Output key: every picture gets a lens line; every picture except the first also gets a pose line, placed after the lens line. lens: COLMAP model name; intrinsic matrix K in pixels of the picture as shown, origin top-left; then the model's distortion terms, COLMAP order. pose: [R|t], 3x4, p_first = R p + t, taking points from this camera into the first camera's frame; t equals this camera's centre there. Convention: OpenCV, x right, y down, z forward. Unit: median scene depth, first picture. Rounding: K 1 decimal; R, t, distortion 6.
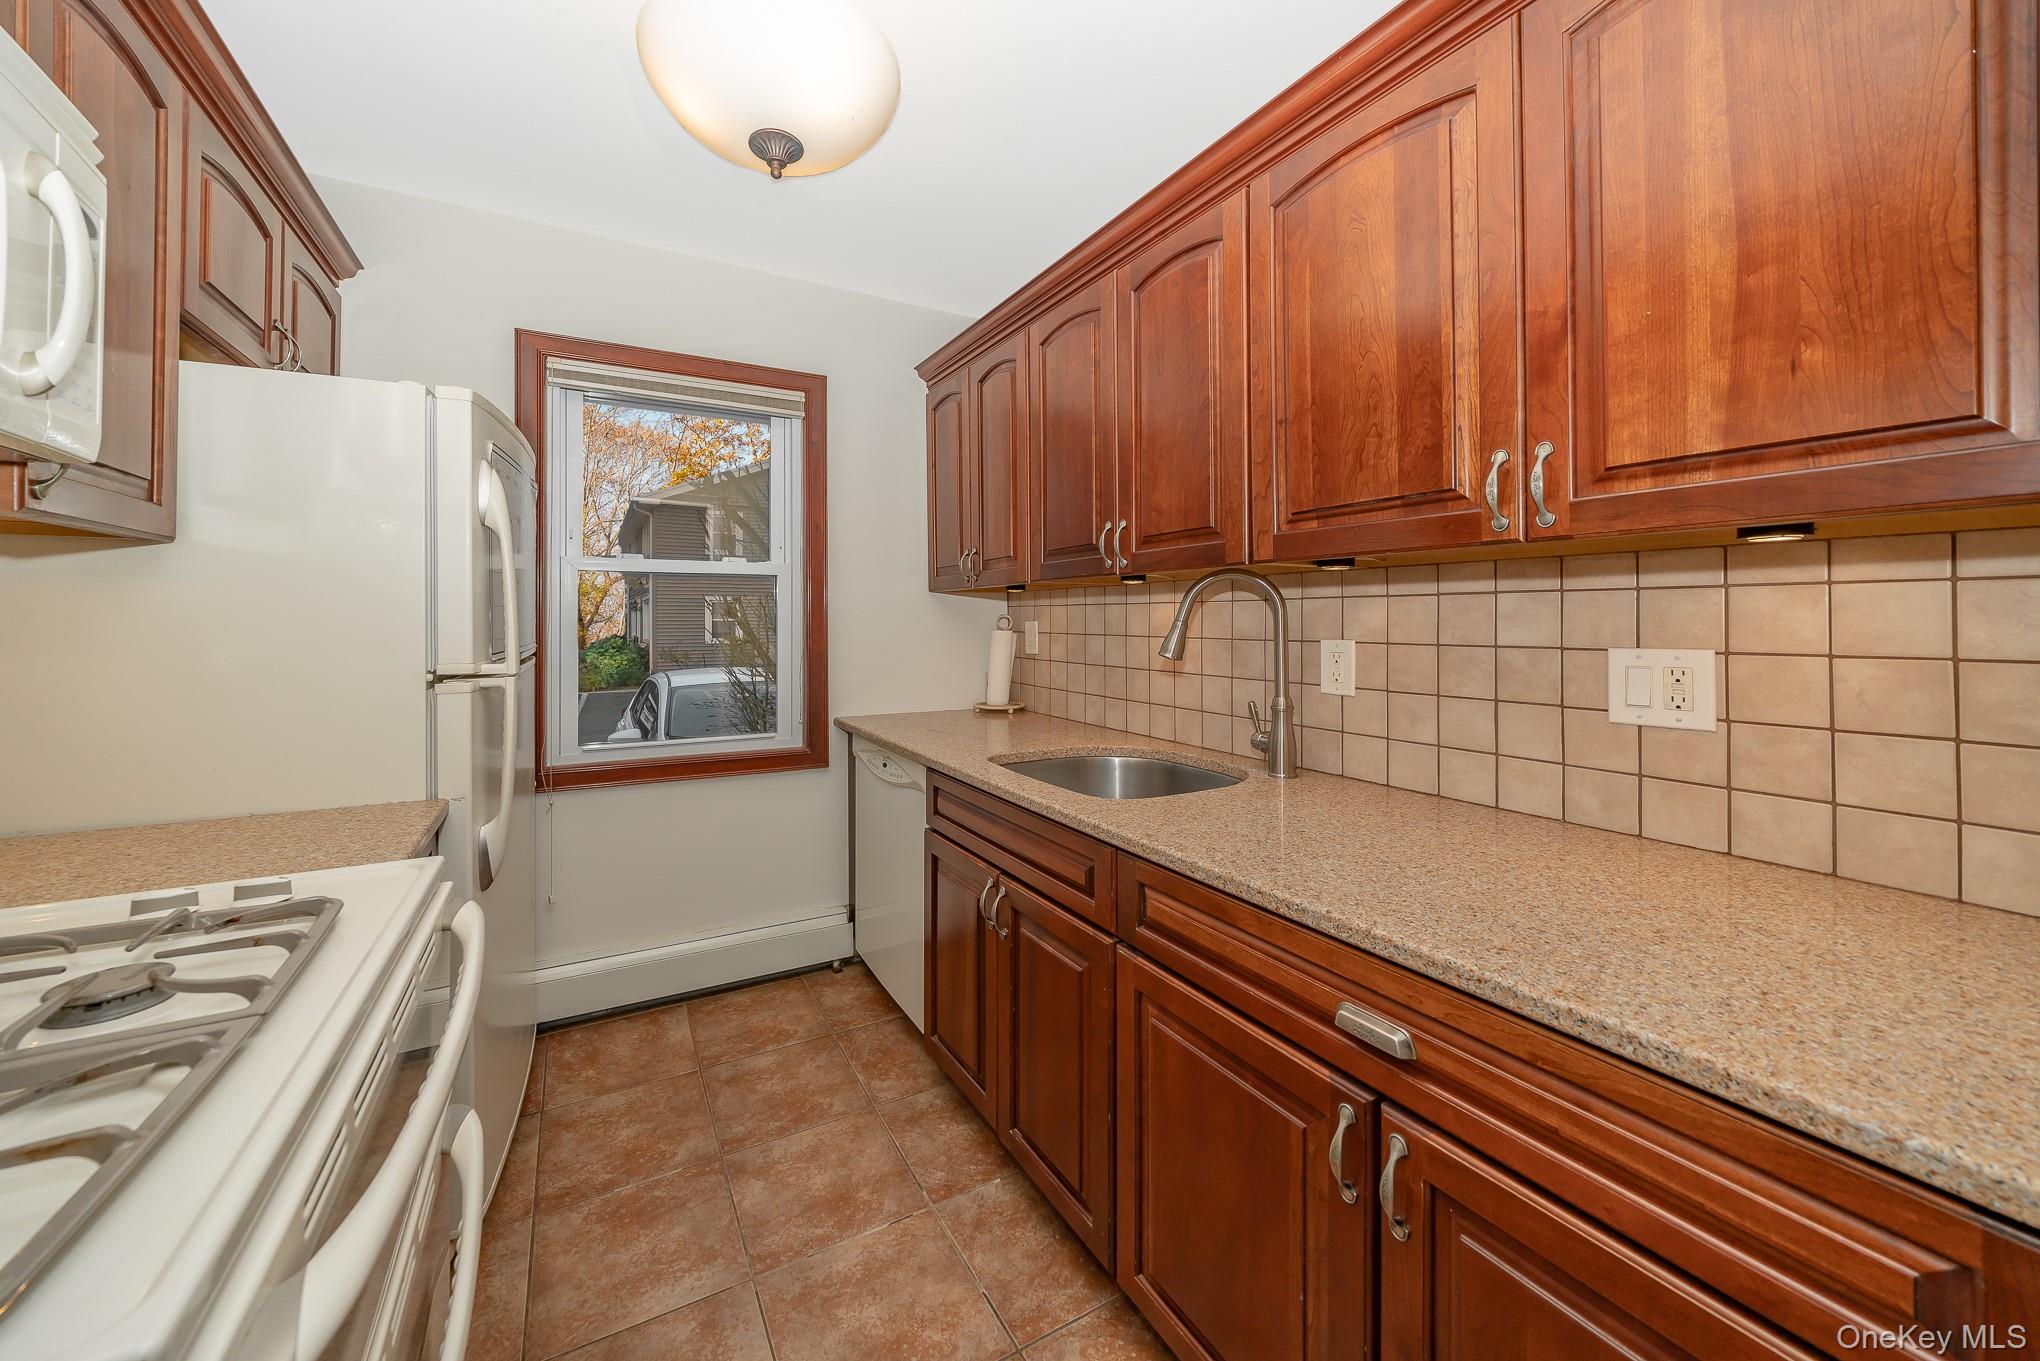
lens RADIAL K [[713.3, 0, 996.4], [0, 713.3, 616.5], [0, 0, 1]] dist [-0.001425, -0.000364]
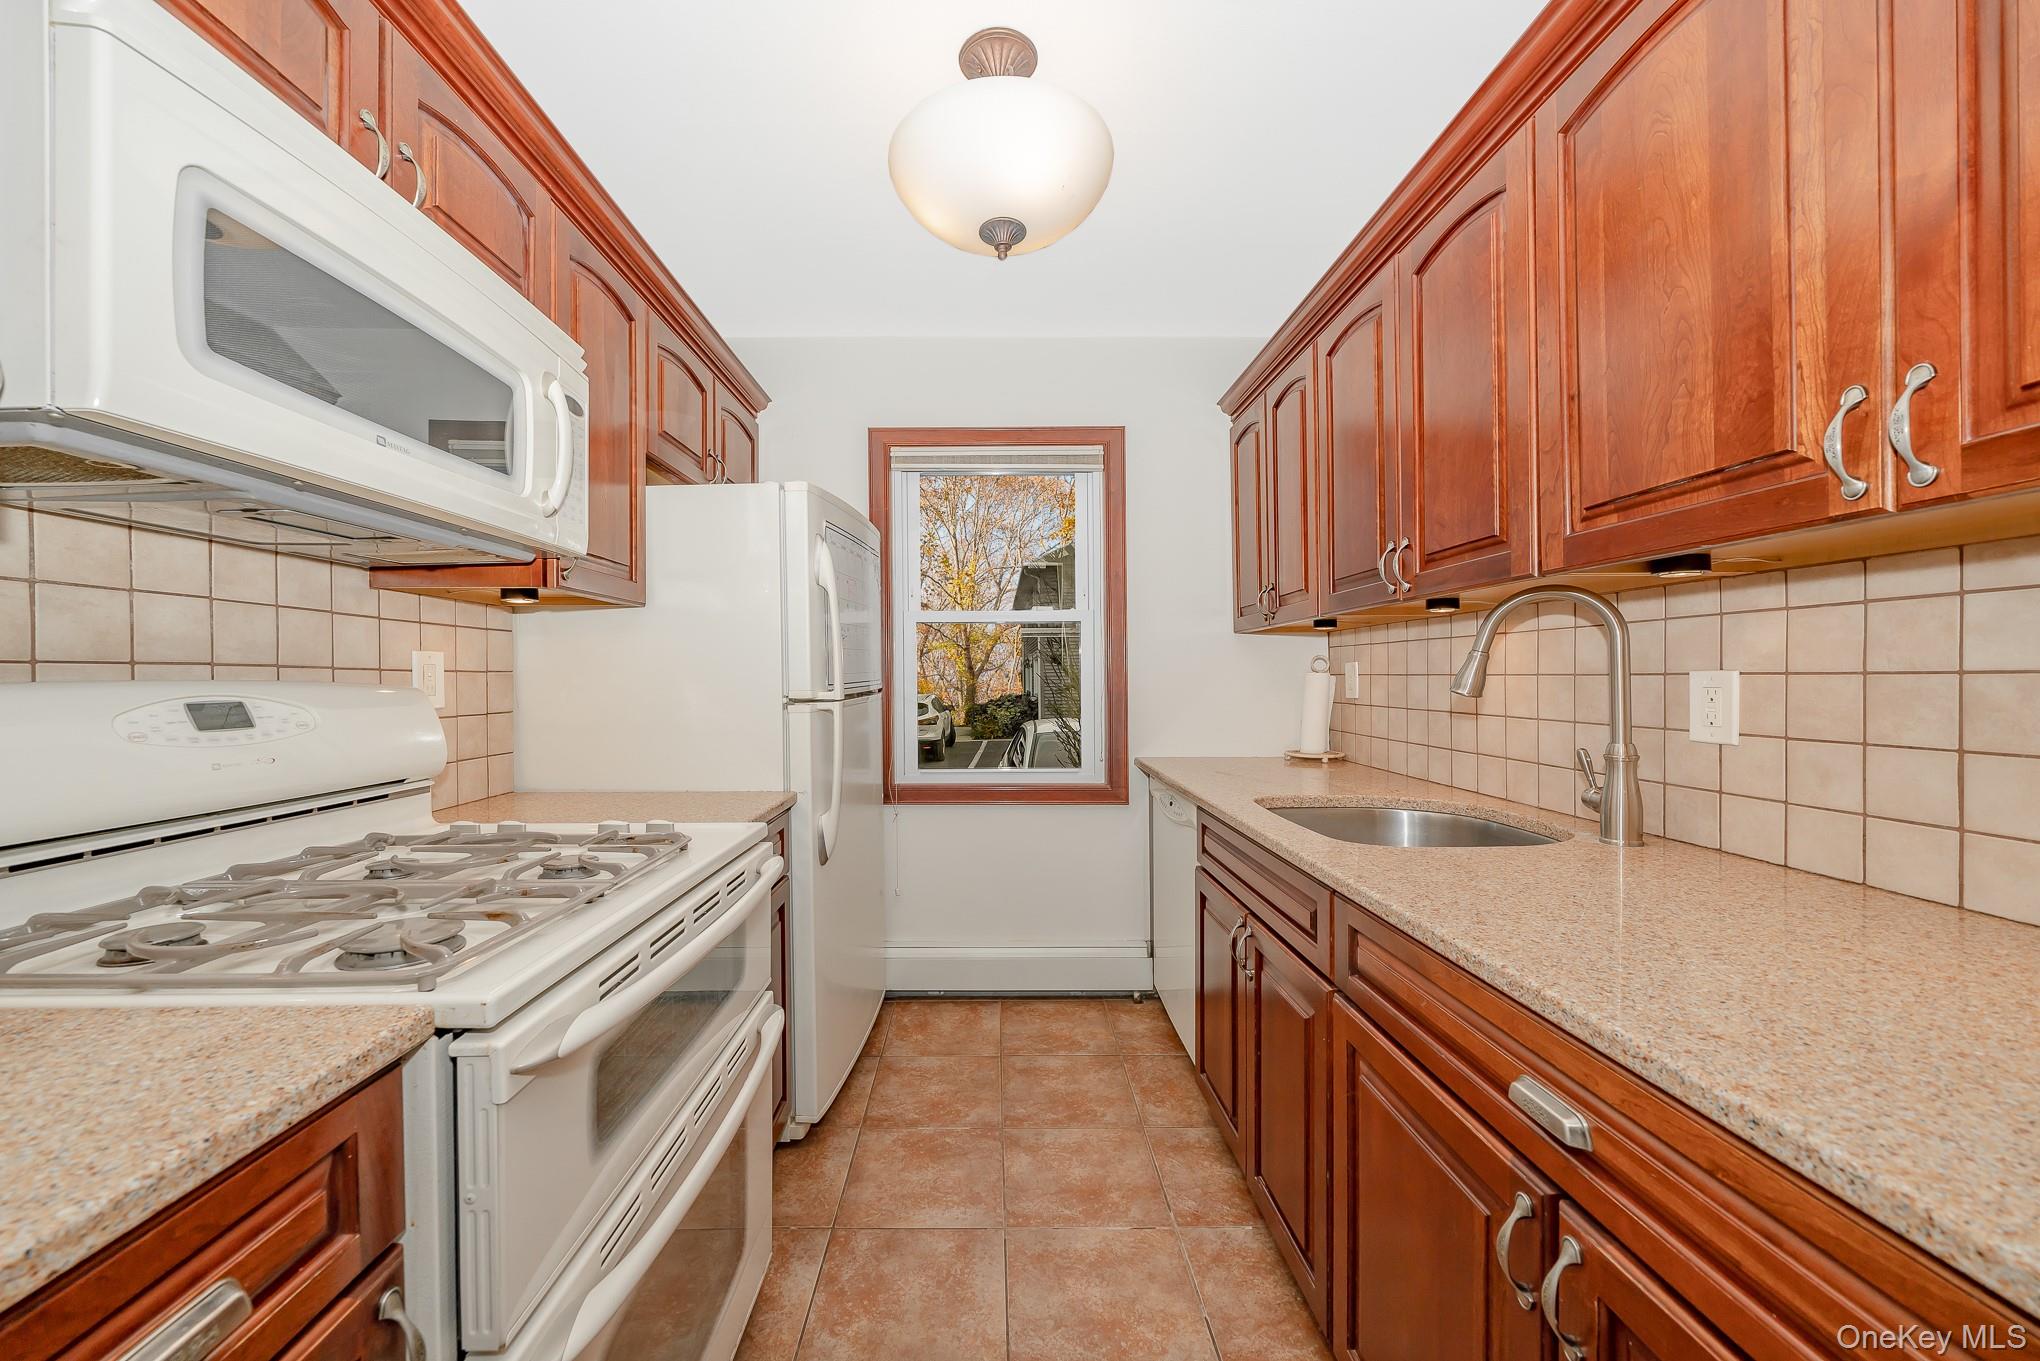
lens RADIAL K [[738.5, 0, 1044.0], [0, 738.5, 680.9], [0, 0, 1]] dist [-0.000935, 0.000126]
pose [[0.895023, -0.004058, -0.446002, 0.200945], [0.008834, 0.999924, 0.008631, 0.031868], [0.445933, -0.011665, 0.894990, -0.020133]]
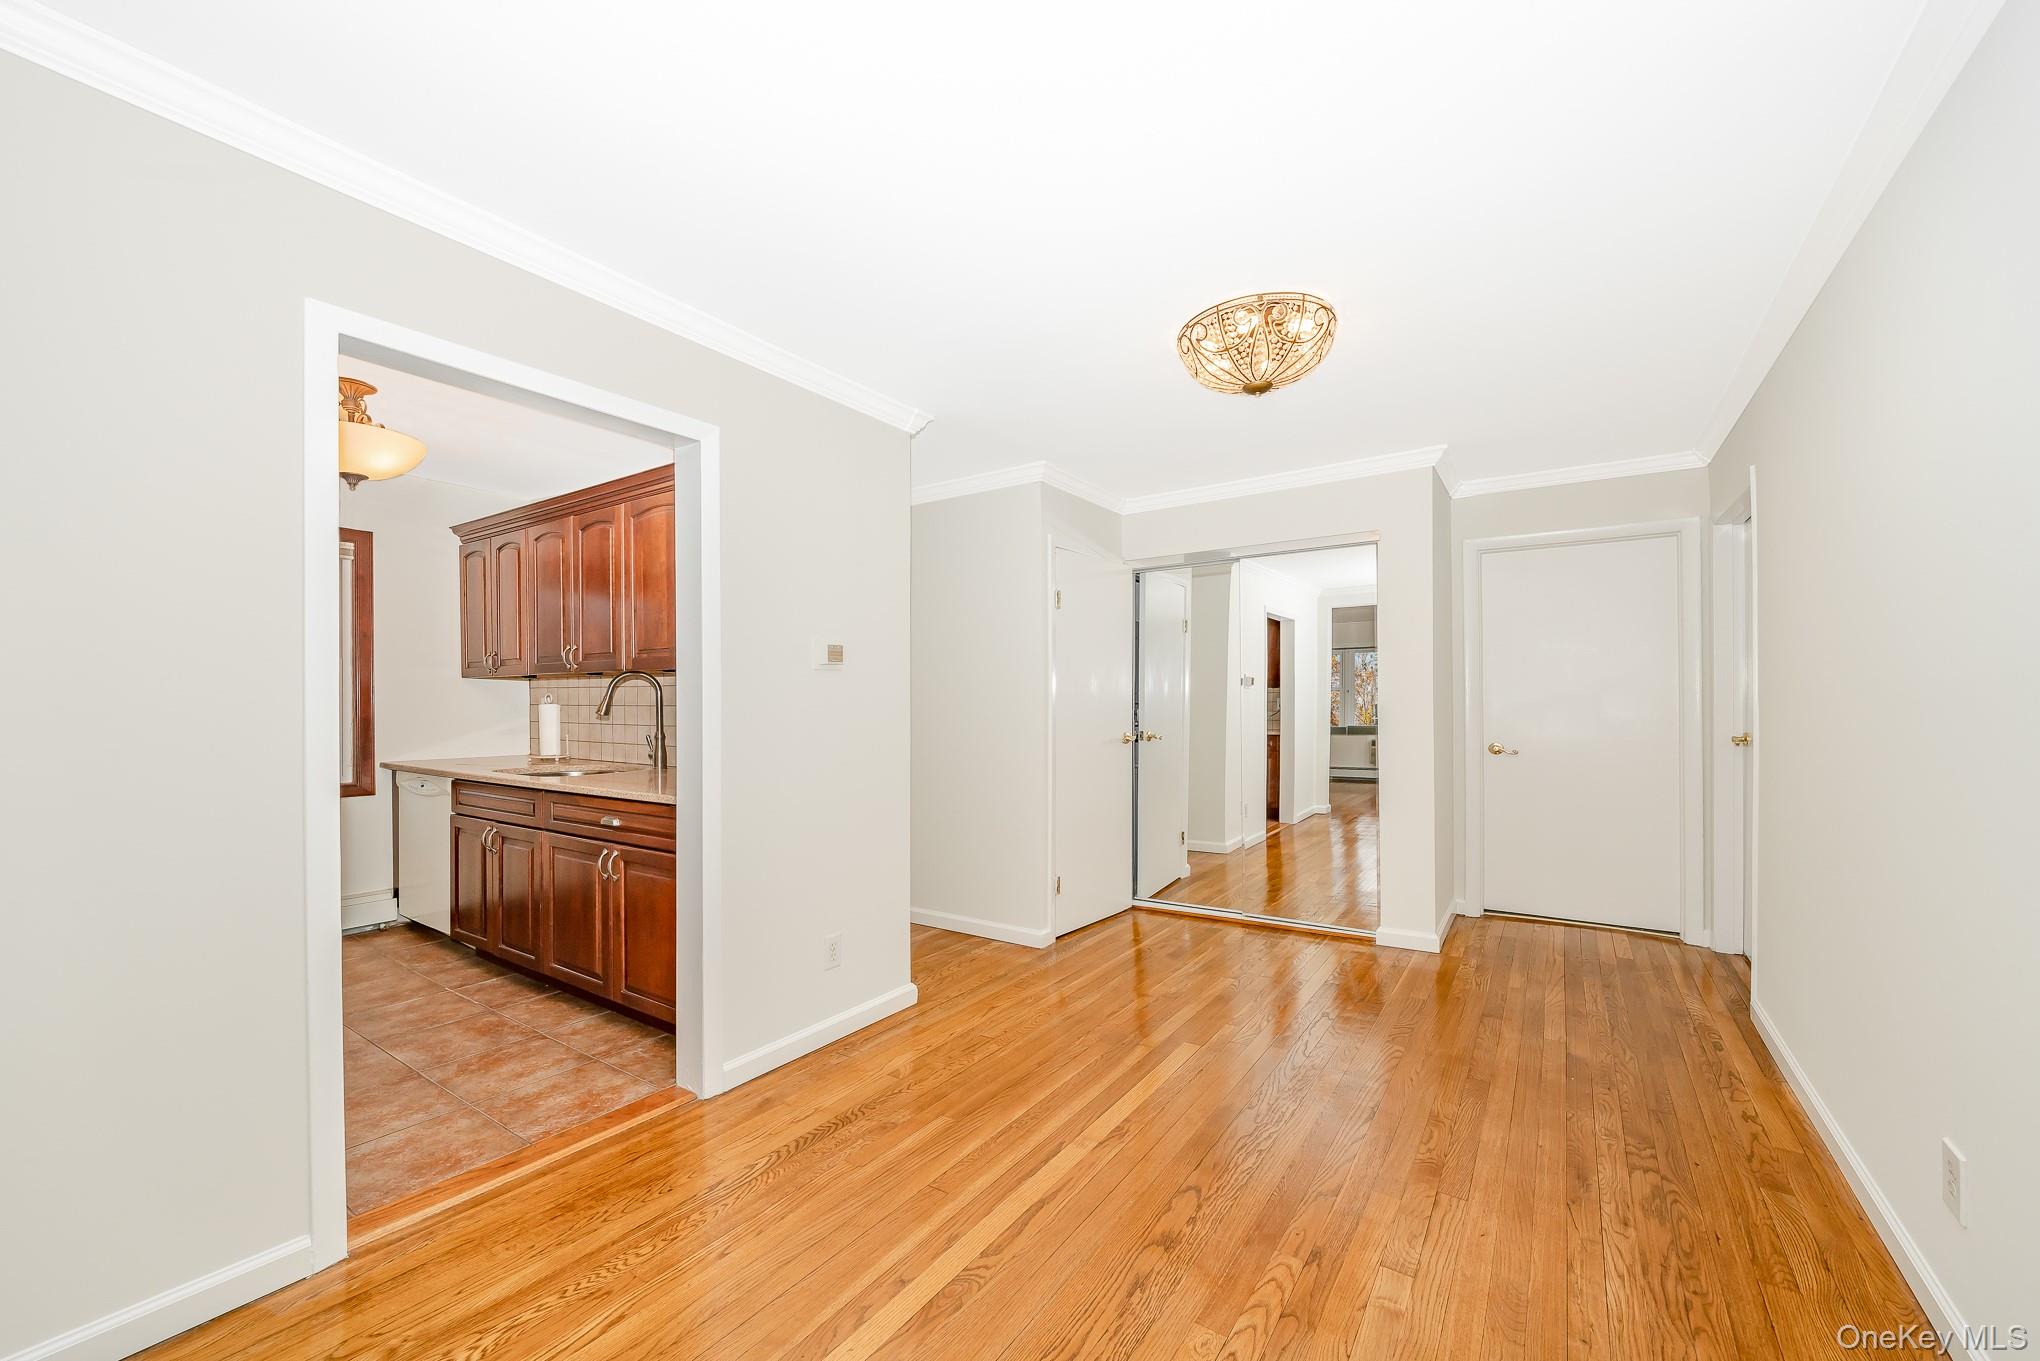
lens RADIAL K [[683.8, 0, 979.9], [0, 683.8, 700.3], [0, 0, 1]] dist [0.001132, -0.000013]
pose [[0.870618, -0.001300, 0.491958, 0.241049], [-0.000095, 0.999996, 0.002811, 0.012491], [-0.491960, -0.002494, 0.870614, -1.298111]]
